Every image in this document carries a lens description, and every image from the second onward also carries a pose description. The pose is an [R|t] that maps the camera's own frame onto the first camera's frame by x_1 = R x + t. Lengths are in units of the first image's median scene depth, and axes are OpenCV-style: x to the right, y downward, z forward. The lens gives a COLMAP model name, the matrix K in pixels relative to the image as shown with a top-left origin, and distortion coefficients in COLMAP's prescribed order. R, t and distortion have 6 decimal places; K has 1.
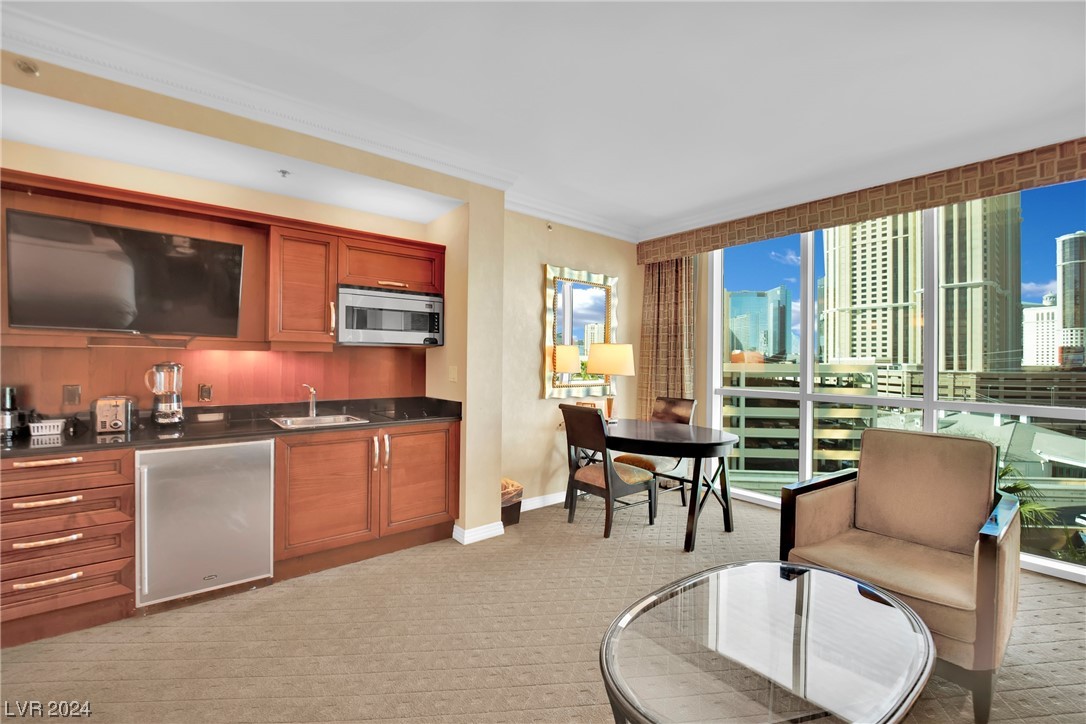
lens RADIAL K [[457.8, 0, 546.5], [0, 457.8, 360.3], [0, 0, 1]] dist [-0.021053, -0.000594]
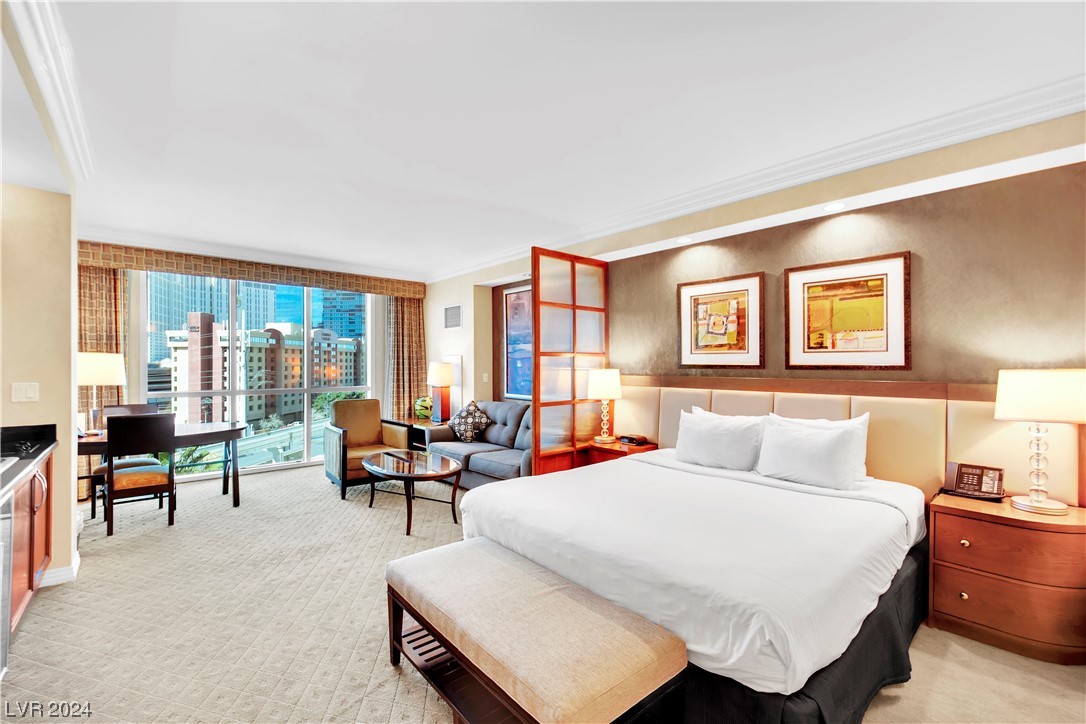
lens RADIAL K [[461.3, 0, 543.0], [0, 461.3, 362.0], [0, 0, 1]] dist [-0.019508, 0.000088]
pose [[-0.041031, -0.006540, 0.999136, -0.800587], [-0.002846, 0.999975, 0.006428, -0.023708], [-0.999154, -0.002580, -0.041048, 0.086737]]
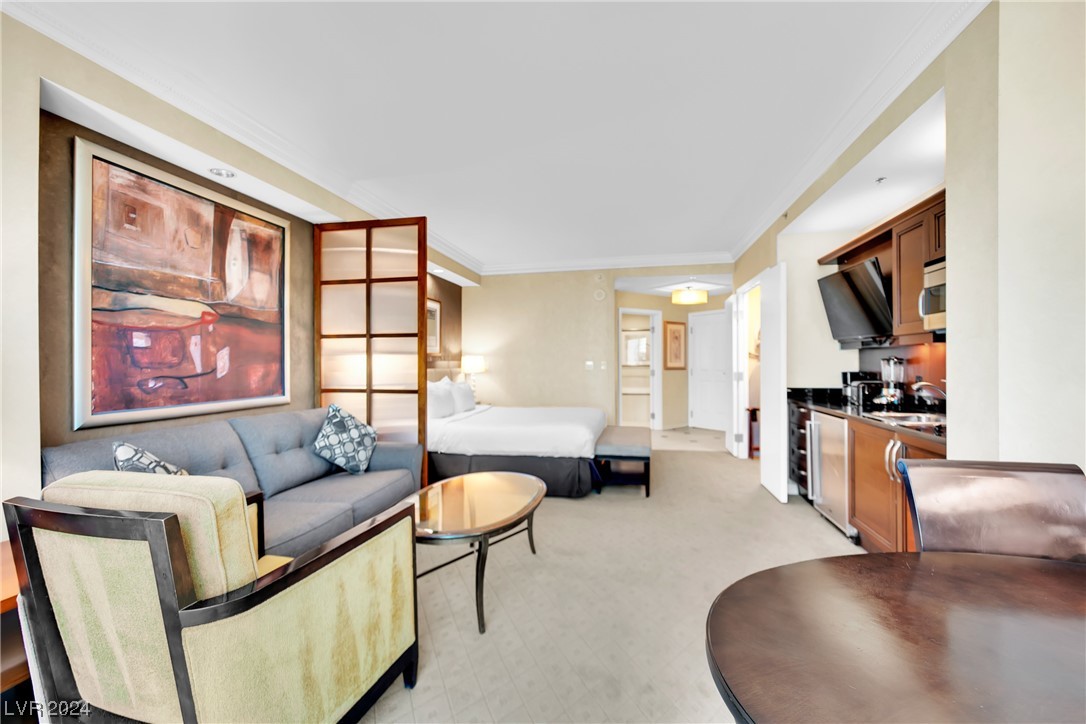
lens RADIAL K [[449.6, 0, 543.8], [0, 449.6, 358.6], [0, 0, 1]] dist [-0.021308, -0.000184]
pose [[-0.779244, -0.012217, -0.626602, 0.440428], [-0.003935, 0.999886, -0.014602, 0.018239], [0.626709, -0.008913, -0.779203, 0.822718]]
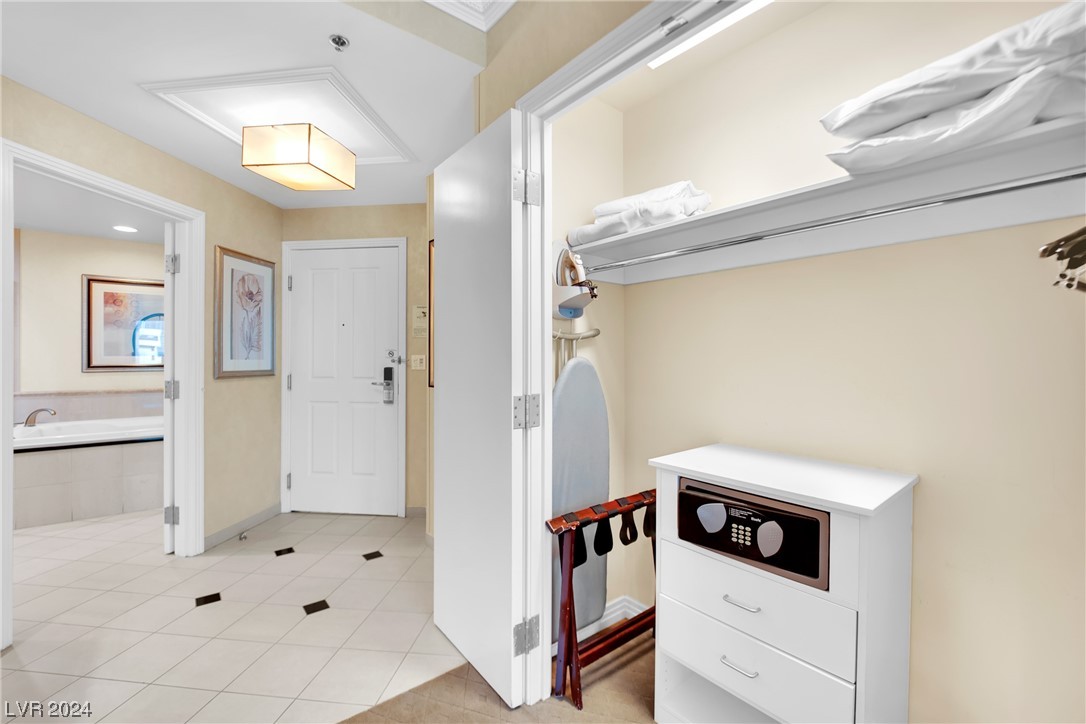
lens RADIAL K [[457.8, 0, 546.5], [0, 457.8, 360.3], [0, 0, 1]] dist [-0.021053, -0.000594]
pose [[-0.008353, -0.003672, -0.999958, -0.471819], [0.000852, 0.999993, -0.003679, 0.009084], [0.999965, -0.000883, -0.008350, 0.169375]]
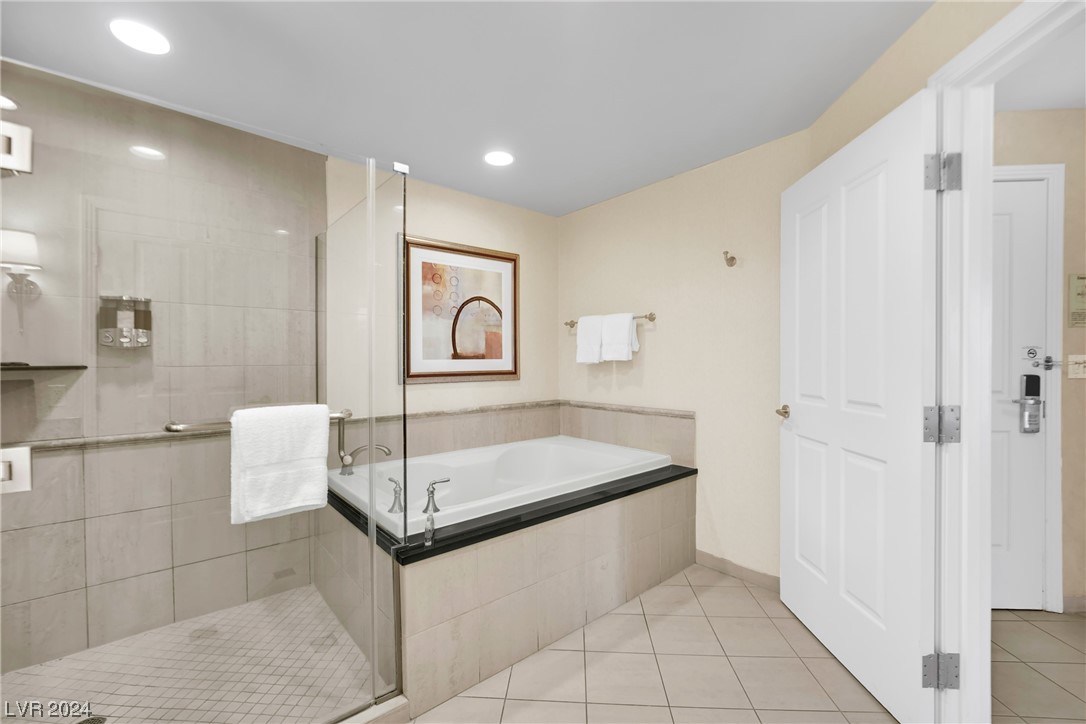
lens RADIAL K [[449.6, 0, 543.8], [0, 449.6, 358.6], [0, 0, 1]] dist [-0.021308, -0.000184]
pose [[0.017914, -0.014335, -0.999737, -0.812698], [0.005669, 0.999883, -0.014236, 0.004078], [0.999823, -0.005412, 0.017993, -0.680578]]
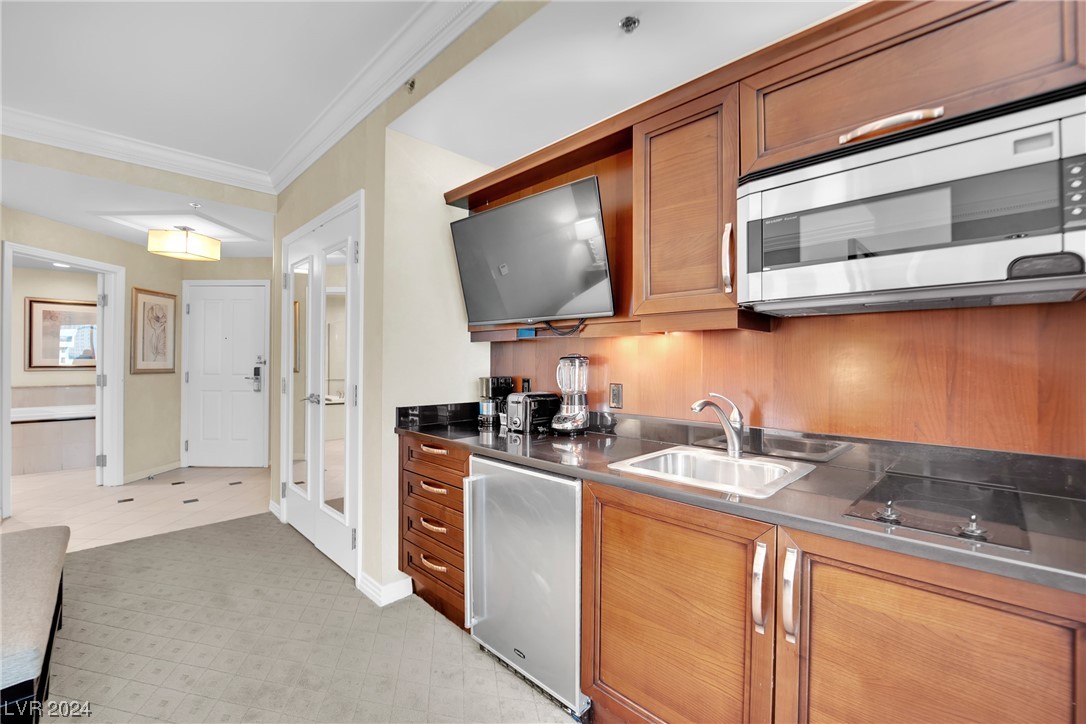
lens RADIAL K [[452.9, 0, 543.7], [0, 452.9, 360.9], [0, 0, 1]] dist [-0.024245, -0.000269]
pose [[0.102368, -0.010954, -0.994686, -0.016770], [-0.001009, 0.999938, -0.011116, 0.014637], [0.994746, 0.002142, 0.102350, 0.519534]]
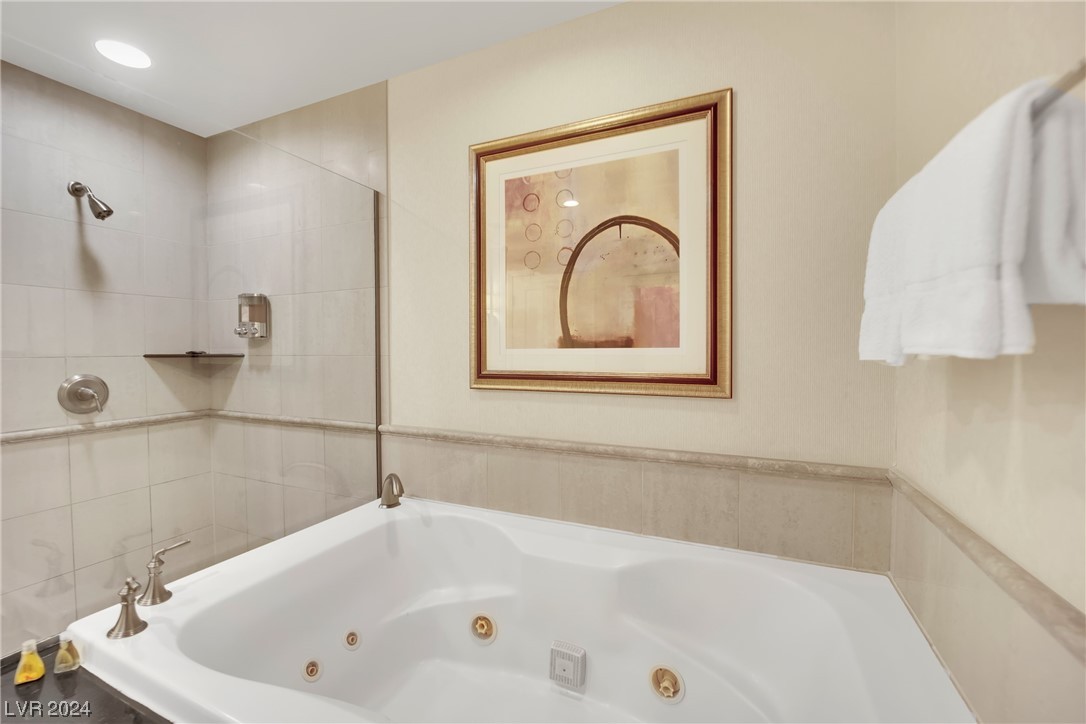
lens RADIAL K [[454.9, 0, 540.0], [0, 454.9, 354.6], [0, 0, 1]] dist [-0.021658, -0.000247]
pose [[-0.898484, 0.000942, -0.439006, -1.338845], [-0.004185, 0.999934, 0.010711, -0.004205], [0.438987, 0.011461, -0.898420, -0.479904]]
